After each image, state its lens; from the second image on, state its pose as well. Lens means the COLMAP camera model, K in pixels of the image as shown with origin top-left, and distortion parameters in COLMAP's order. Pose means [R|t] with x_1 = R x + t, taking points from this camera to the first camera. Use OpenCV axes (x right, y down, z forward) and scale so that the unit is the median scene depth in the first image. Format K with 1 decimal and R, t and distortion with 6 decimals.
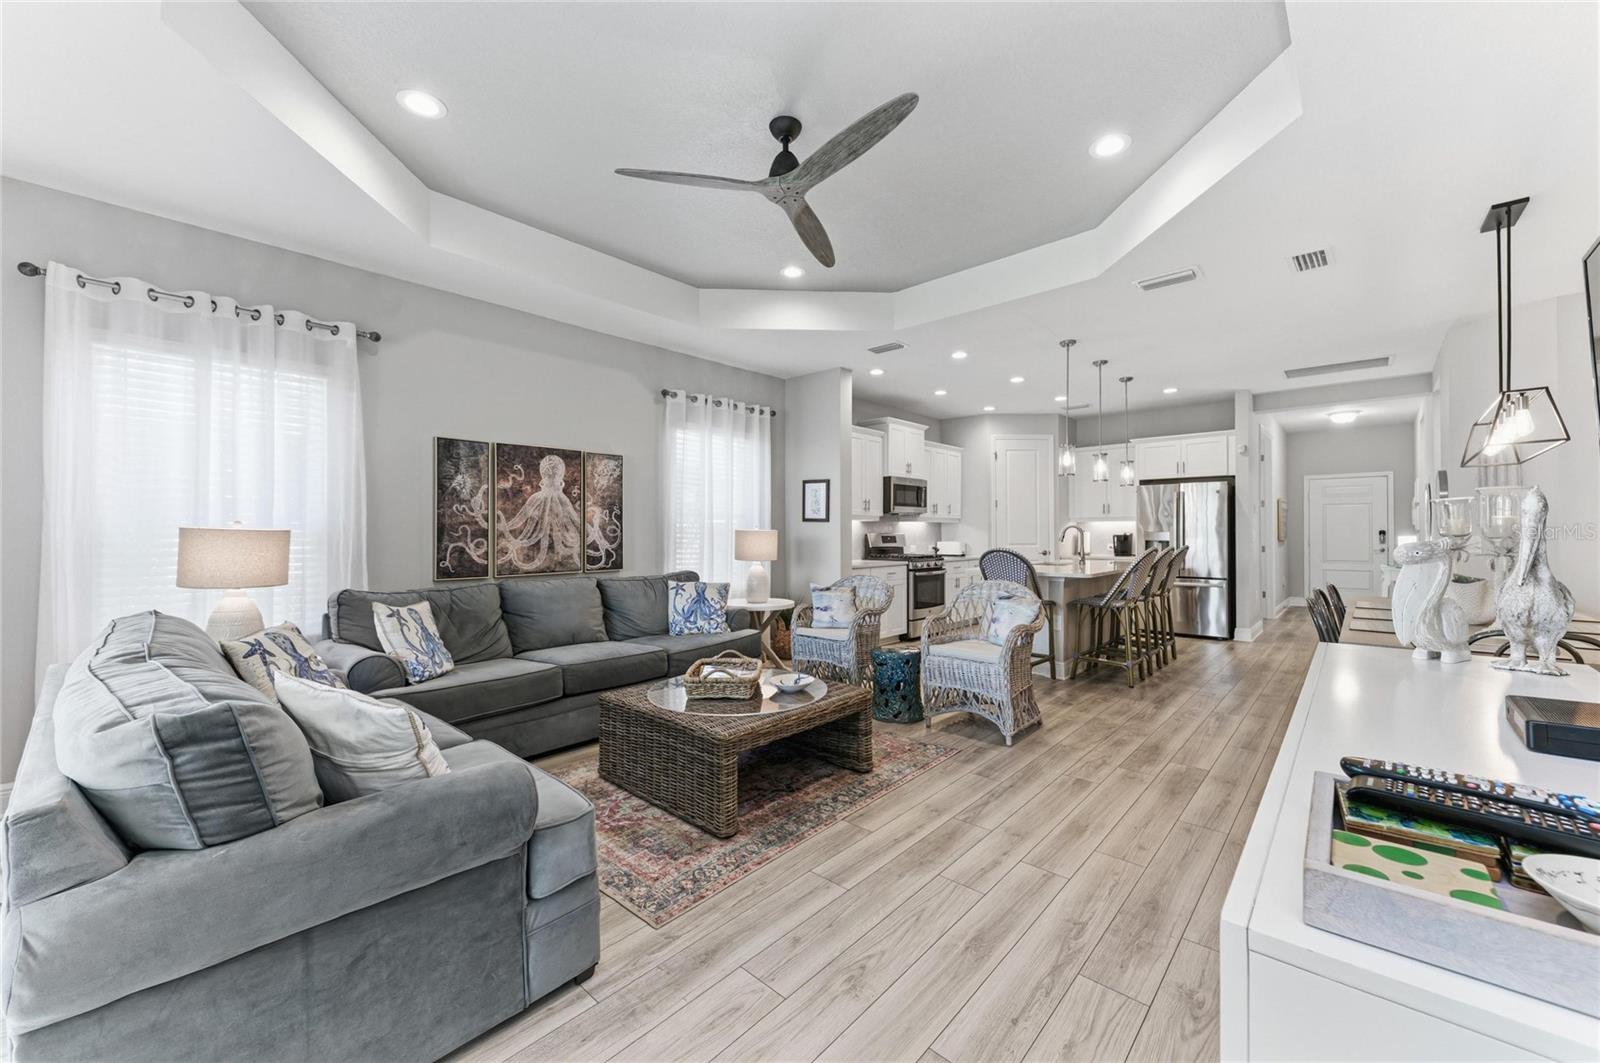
lens RADIAL K [[628.3, 0, 790.9], [0, 628.3, 526.6], [0, 0, 1]] dist [0.010873, -0.003765]
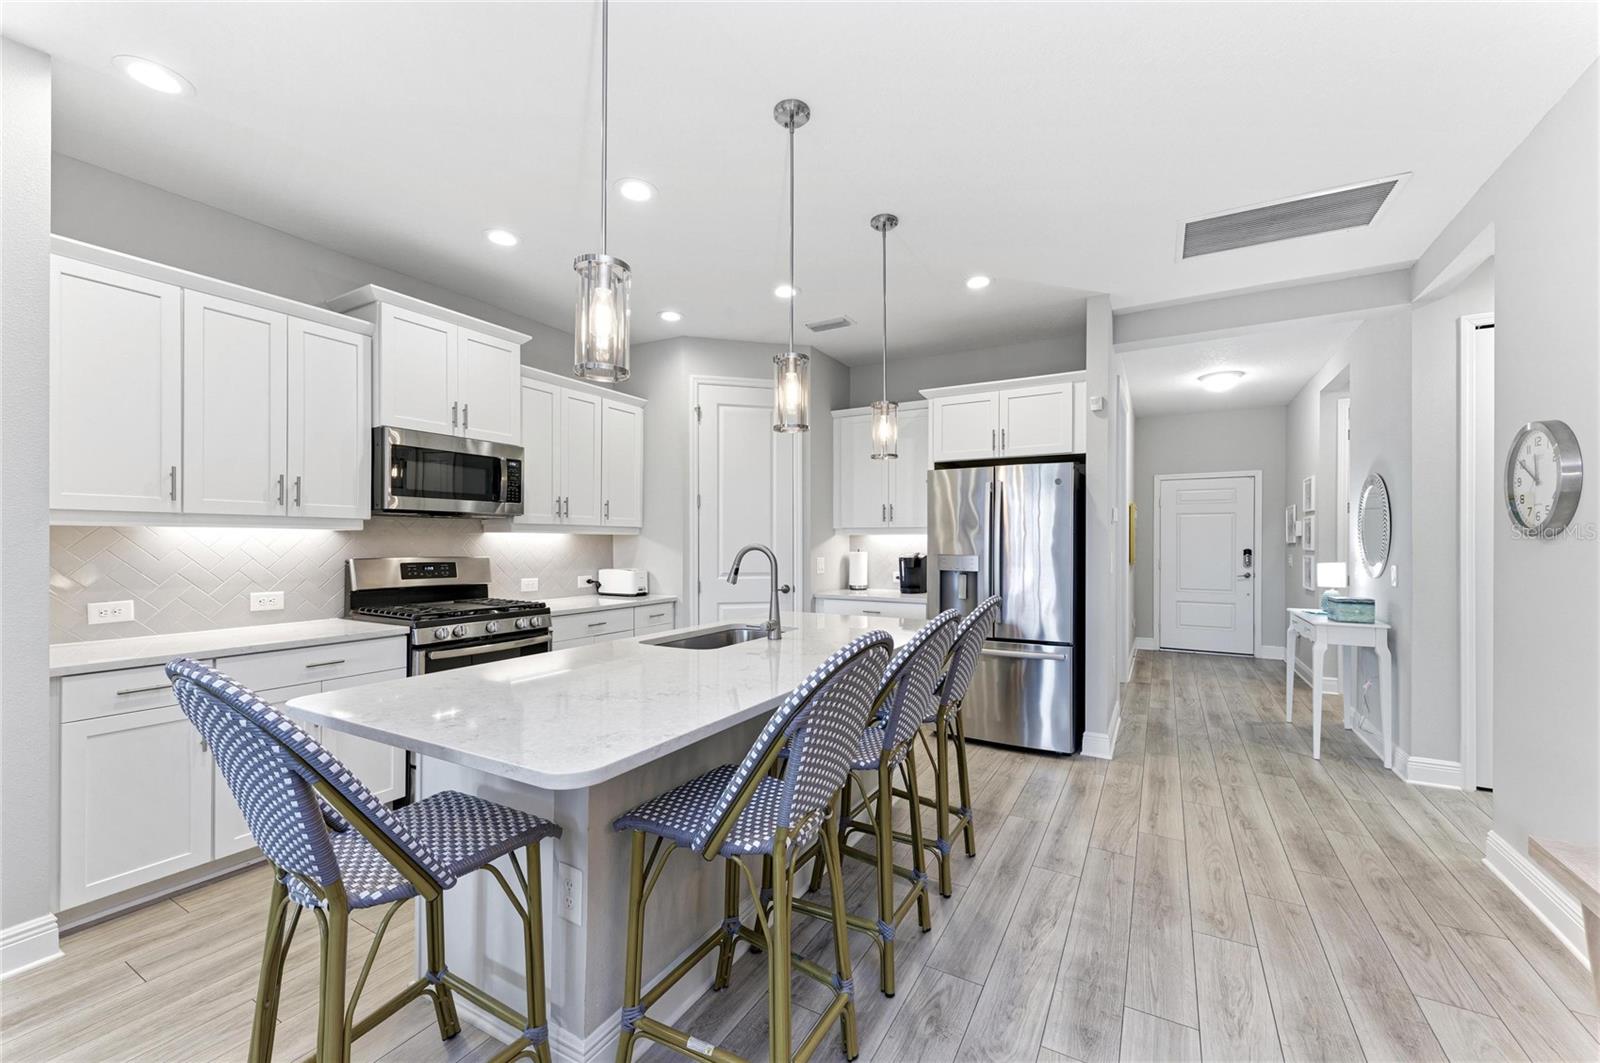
lens RADIAL K [[628.3, 0, 798.6], [0, 628.3, 541.8], [0, 0, 1]] dist [0.010873, -0.003765]
pose [[0.975845, 0.004550, 0.218416, 0.337992], [-0.006571, 0.999942, 0.008528, -0.007082], [-0.218365, -0.009757, 0.975818, 0.514755]]
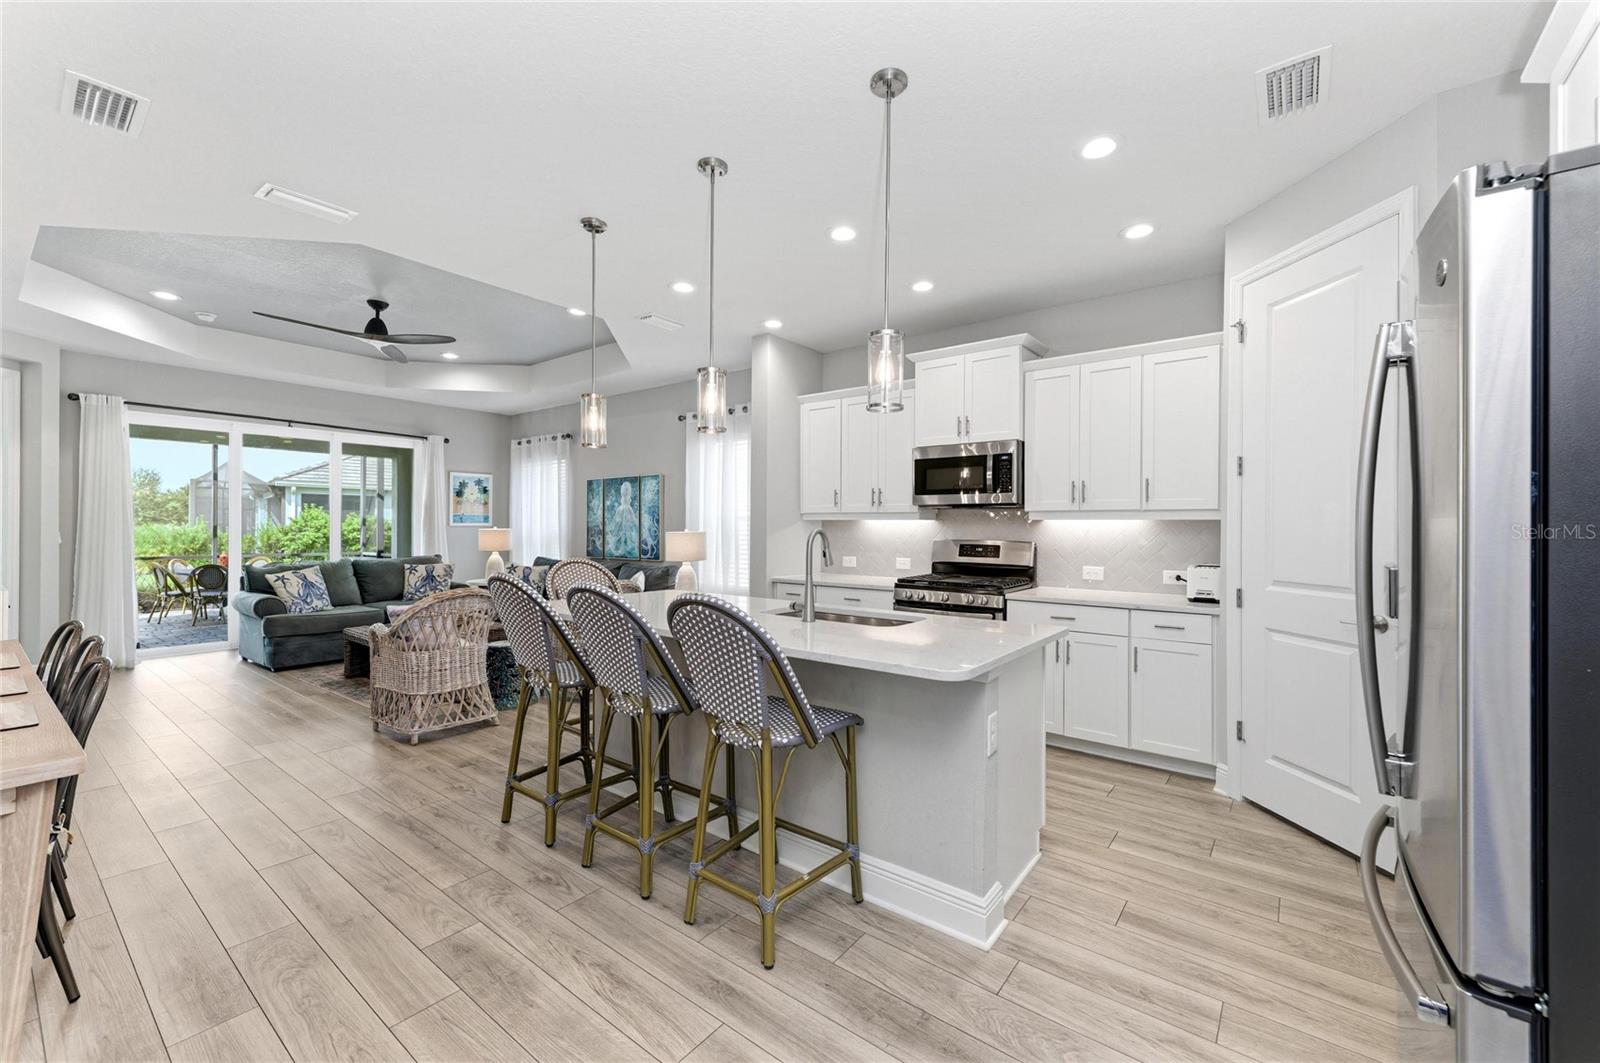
lens RADIAL K [[628.3, 0, 797.8], [0, 628.3, 524.3], [0, 0, 1]] dist [0.010873, -0.003765]
pose [[0.087375, -0.002689, -0.996172, 0.762881], [0.001293, 0.999996, -0.002586, -0.003243], [0.996175, -0.001062, 0.087378, 0.827962]]
